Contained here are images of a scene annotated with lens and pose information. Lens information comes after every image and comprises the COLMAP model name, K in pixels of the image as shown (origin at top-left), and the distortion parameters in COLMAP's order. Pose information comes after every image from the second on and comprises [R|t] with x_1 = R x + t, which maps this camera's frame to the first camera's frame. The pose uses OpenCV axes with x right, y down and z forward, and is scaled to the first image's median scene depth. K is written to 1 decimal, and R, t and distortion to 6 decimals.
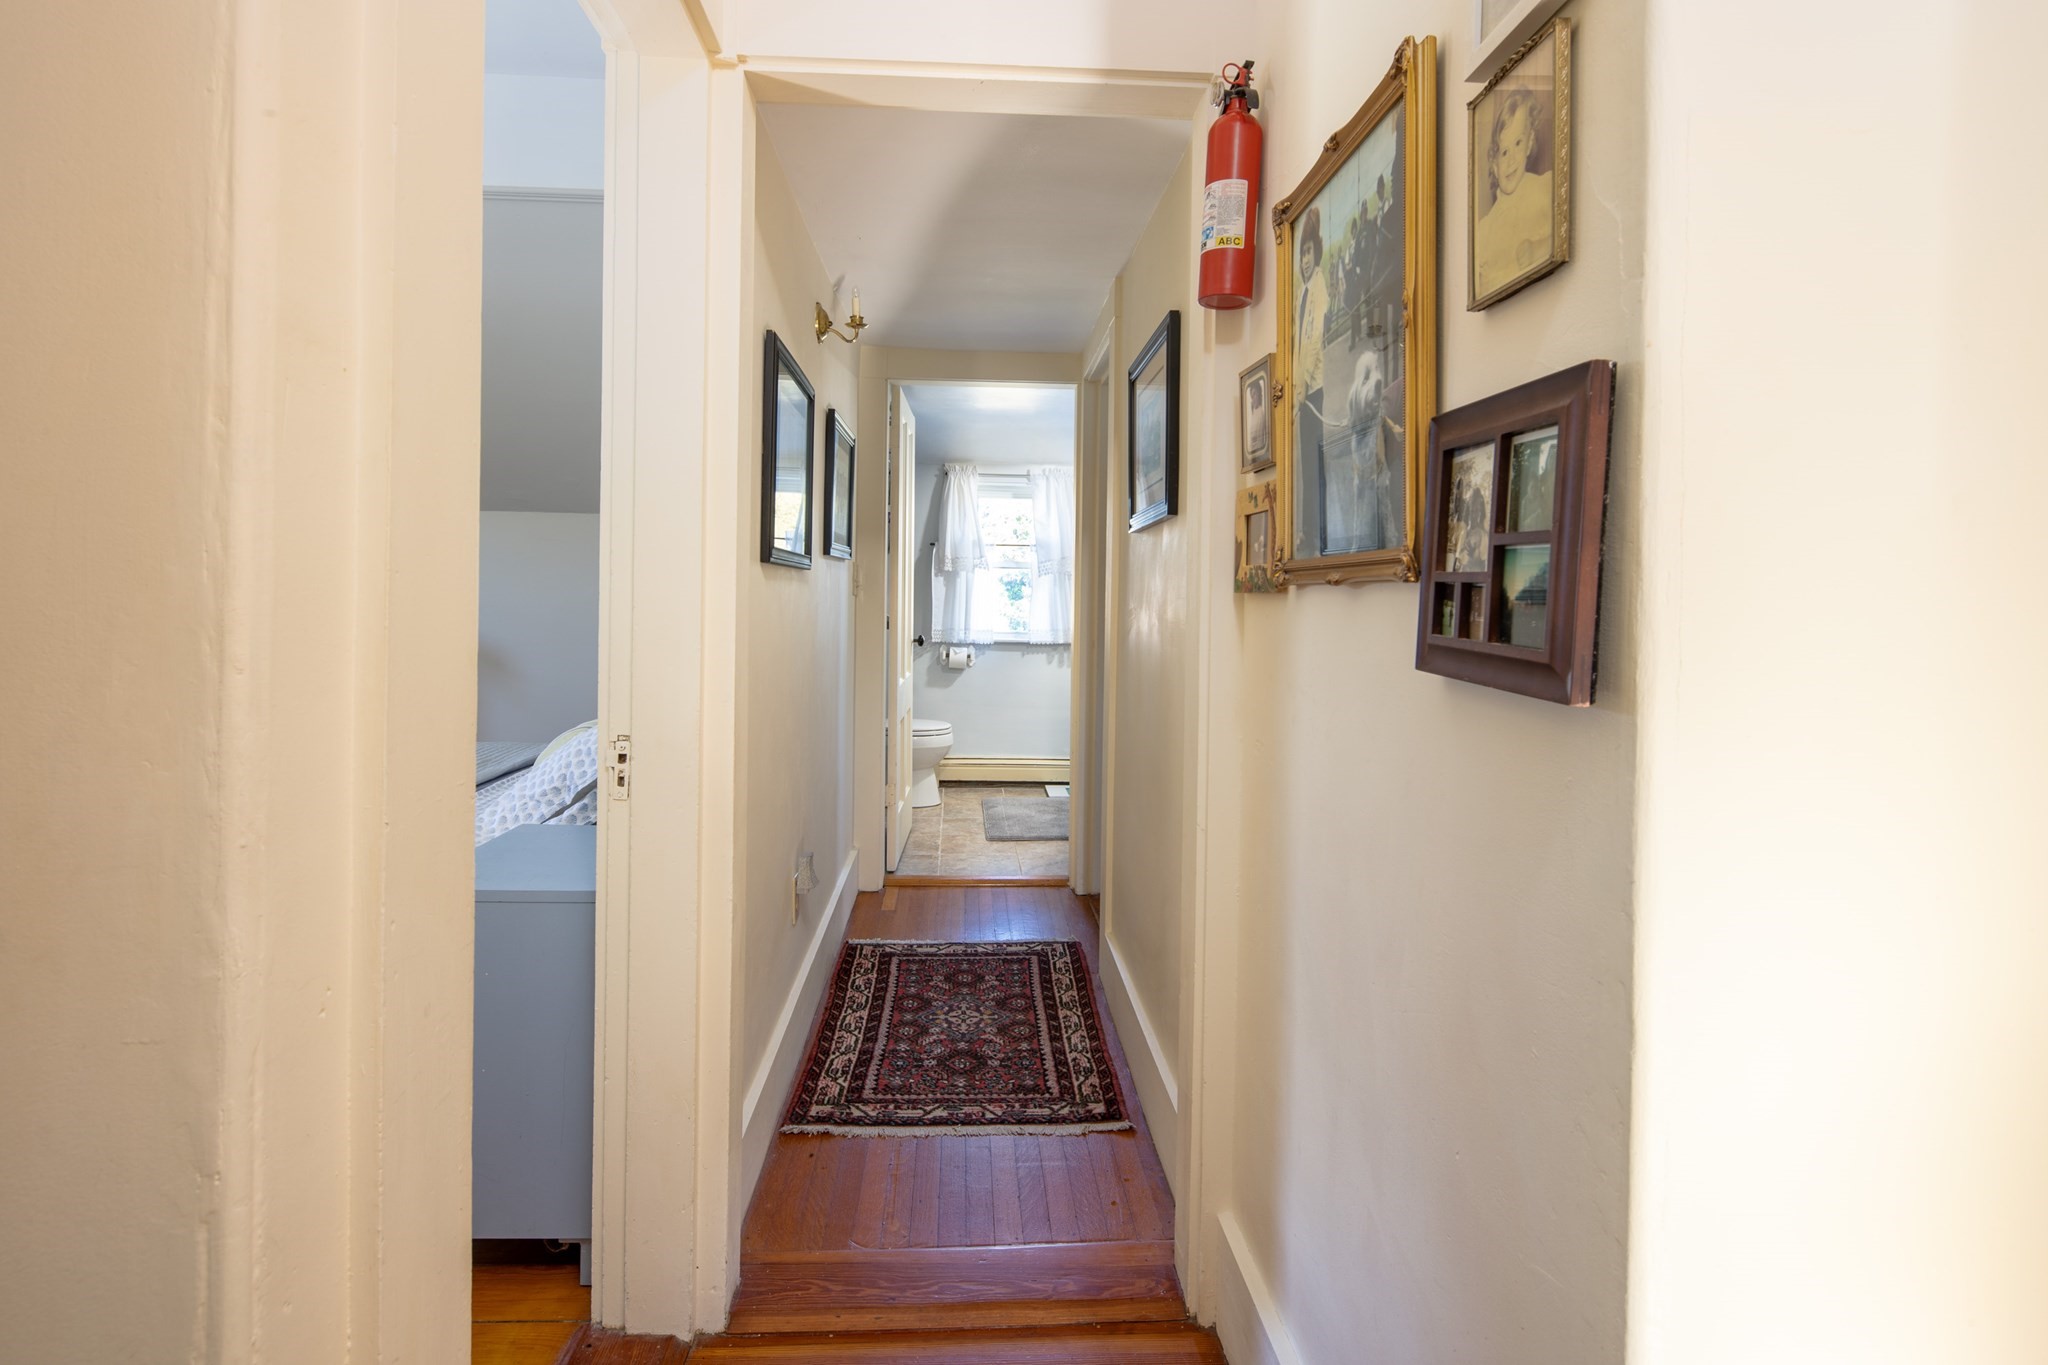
lens RADIAL K [[1006.7, 0, 1015.5], [0, 1006.7, 598.7], [0, 0, 1]] dist [-0.004333, -0.000293]
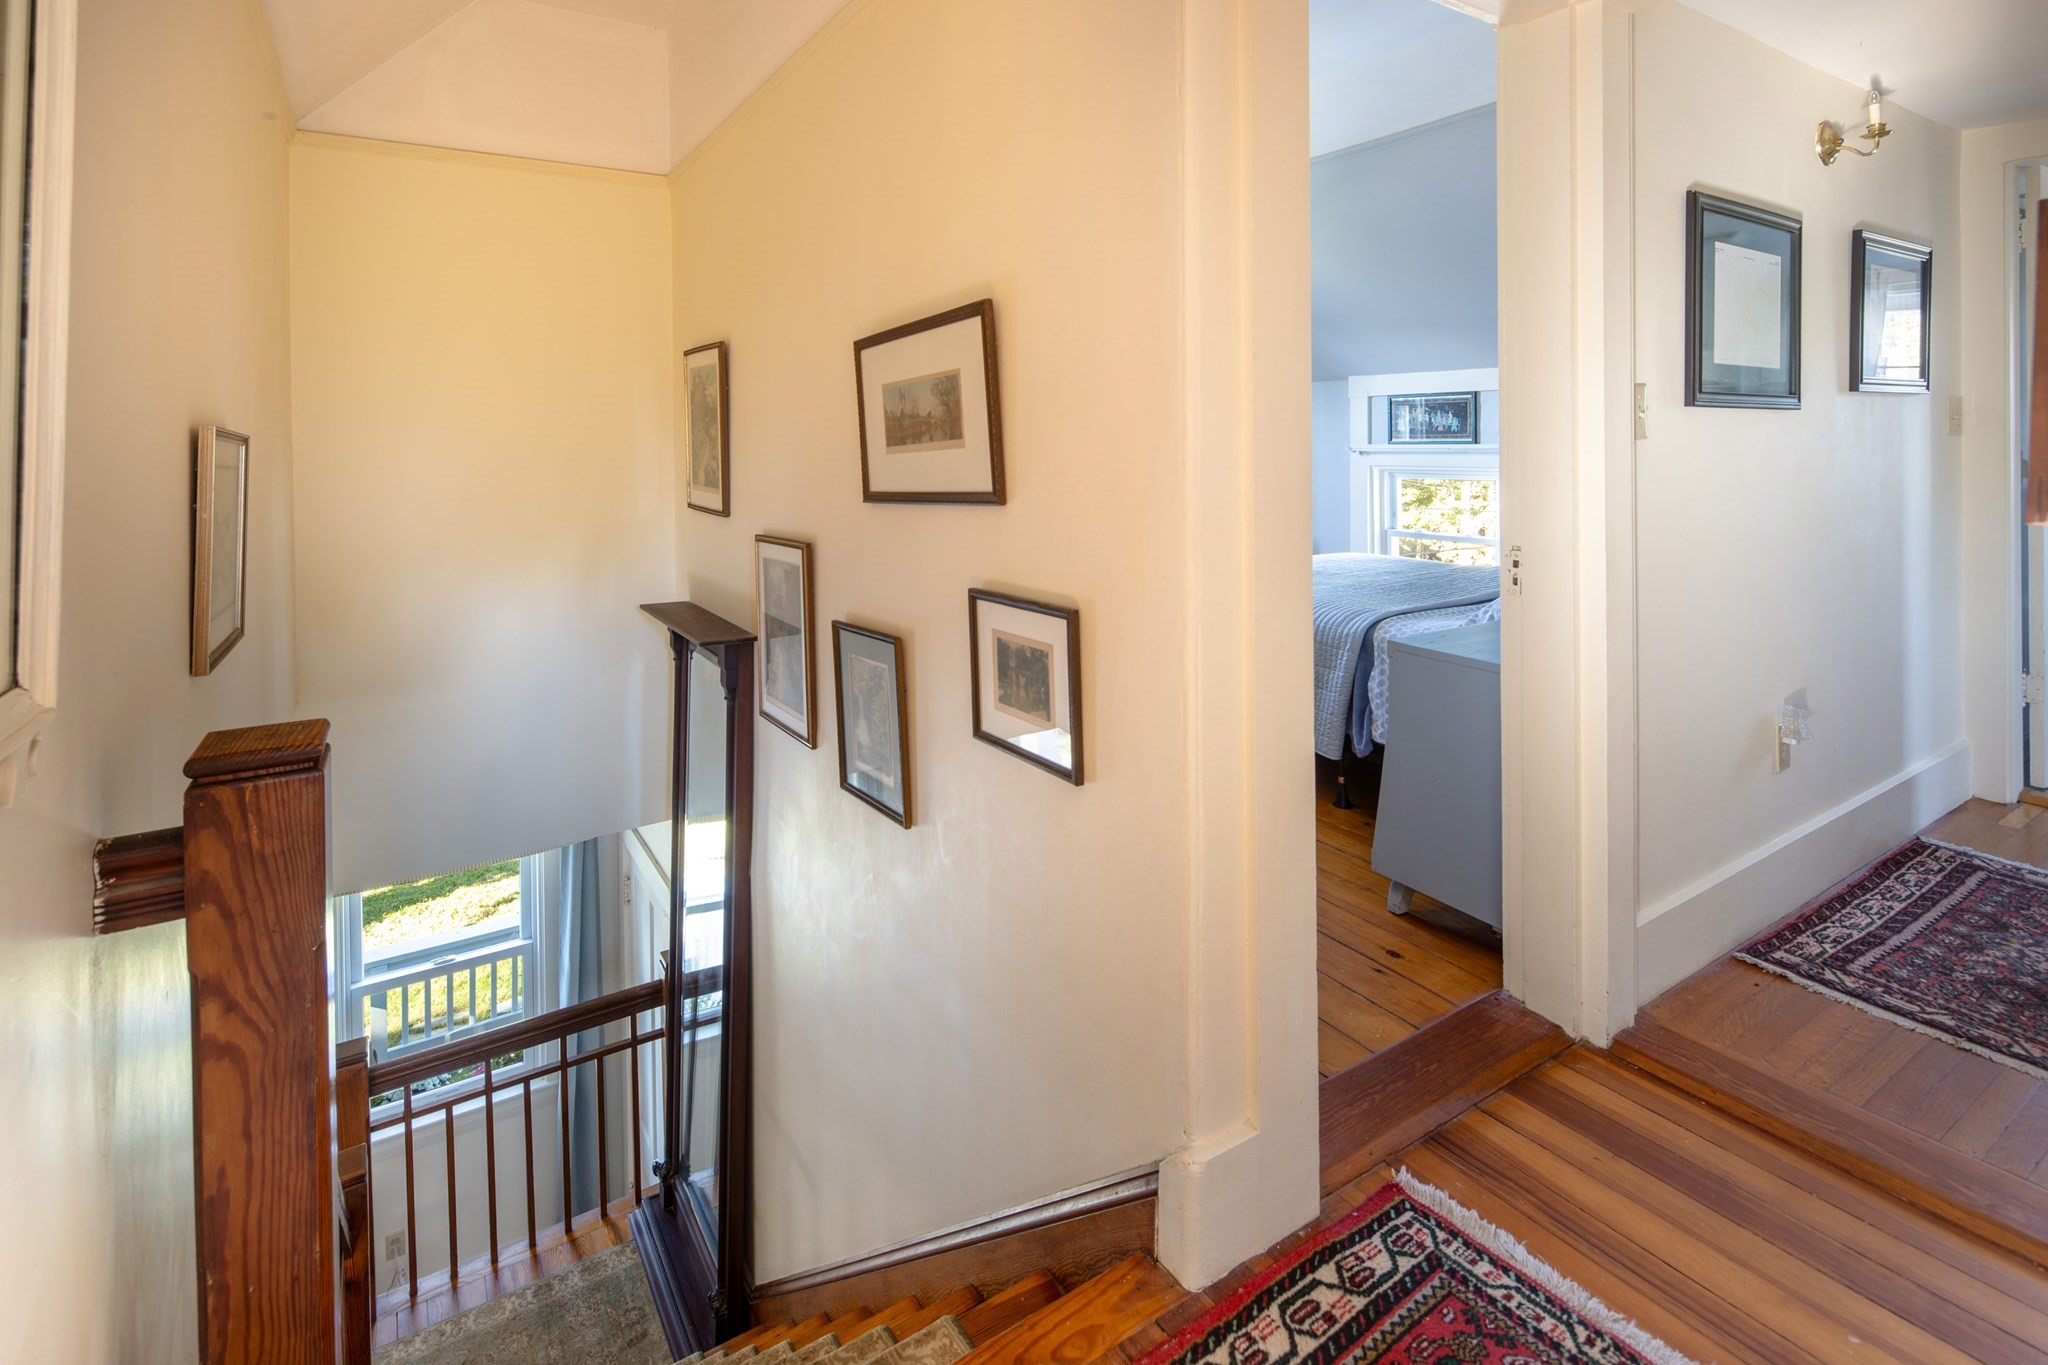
lens RADIAL K [[1006.7, 0, 1015.5], [0, 1006.7, 598.7], [0, 0, 1]] dist [-0.004333, -0.000293]
pose [[0.490691, 0.118706, -0.863210, 0.246824], [0.010482, 0.989801, 0.142072, 0.004992], [0.871271, -0.078762, 0.484442, -0.124266]]
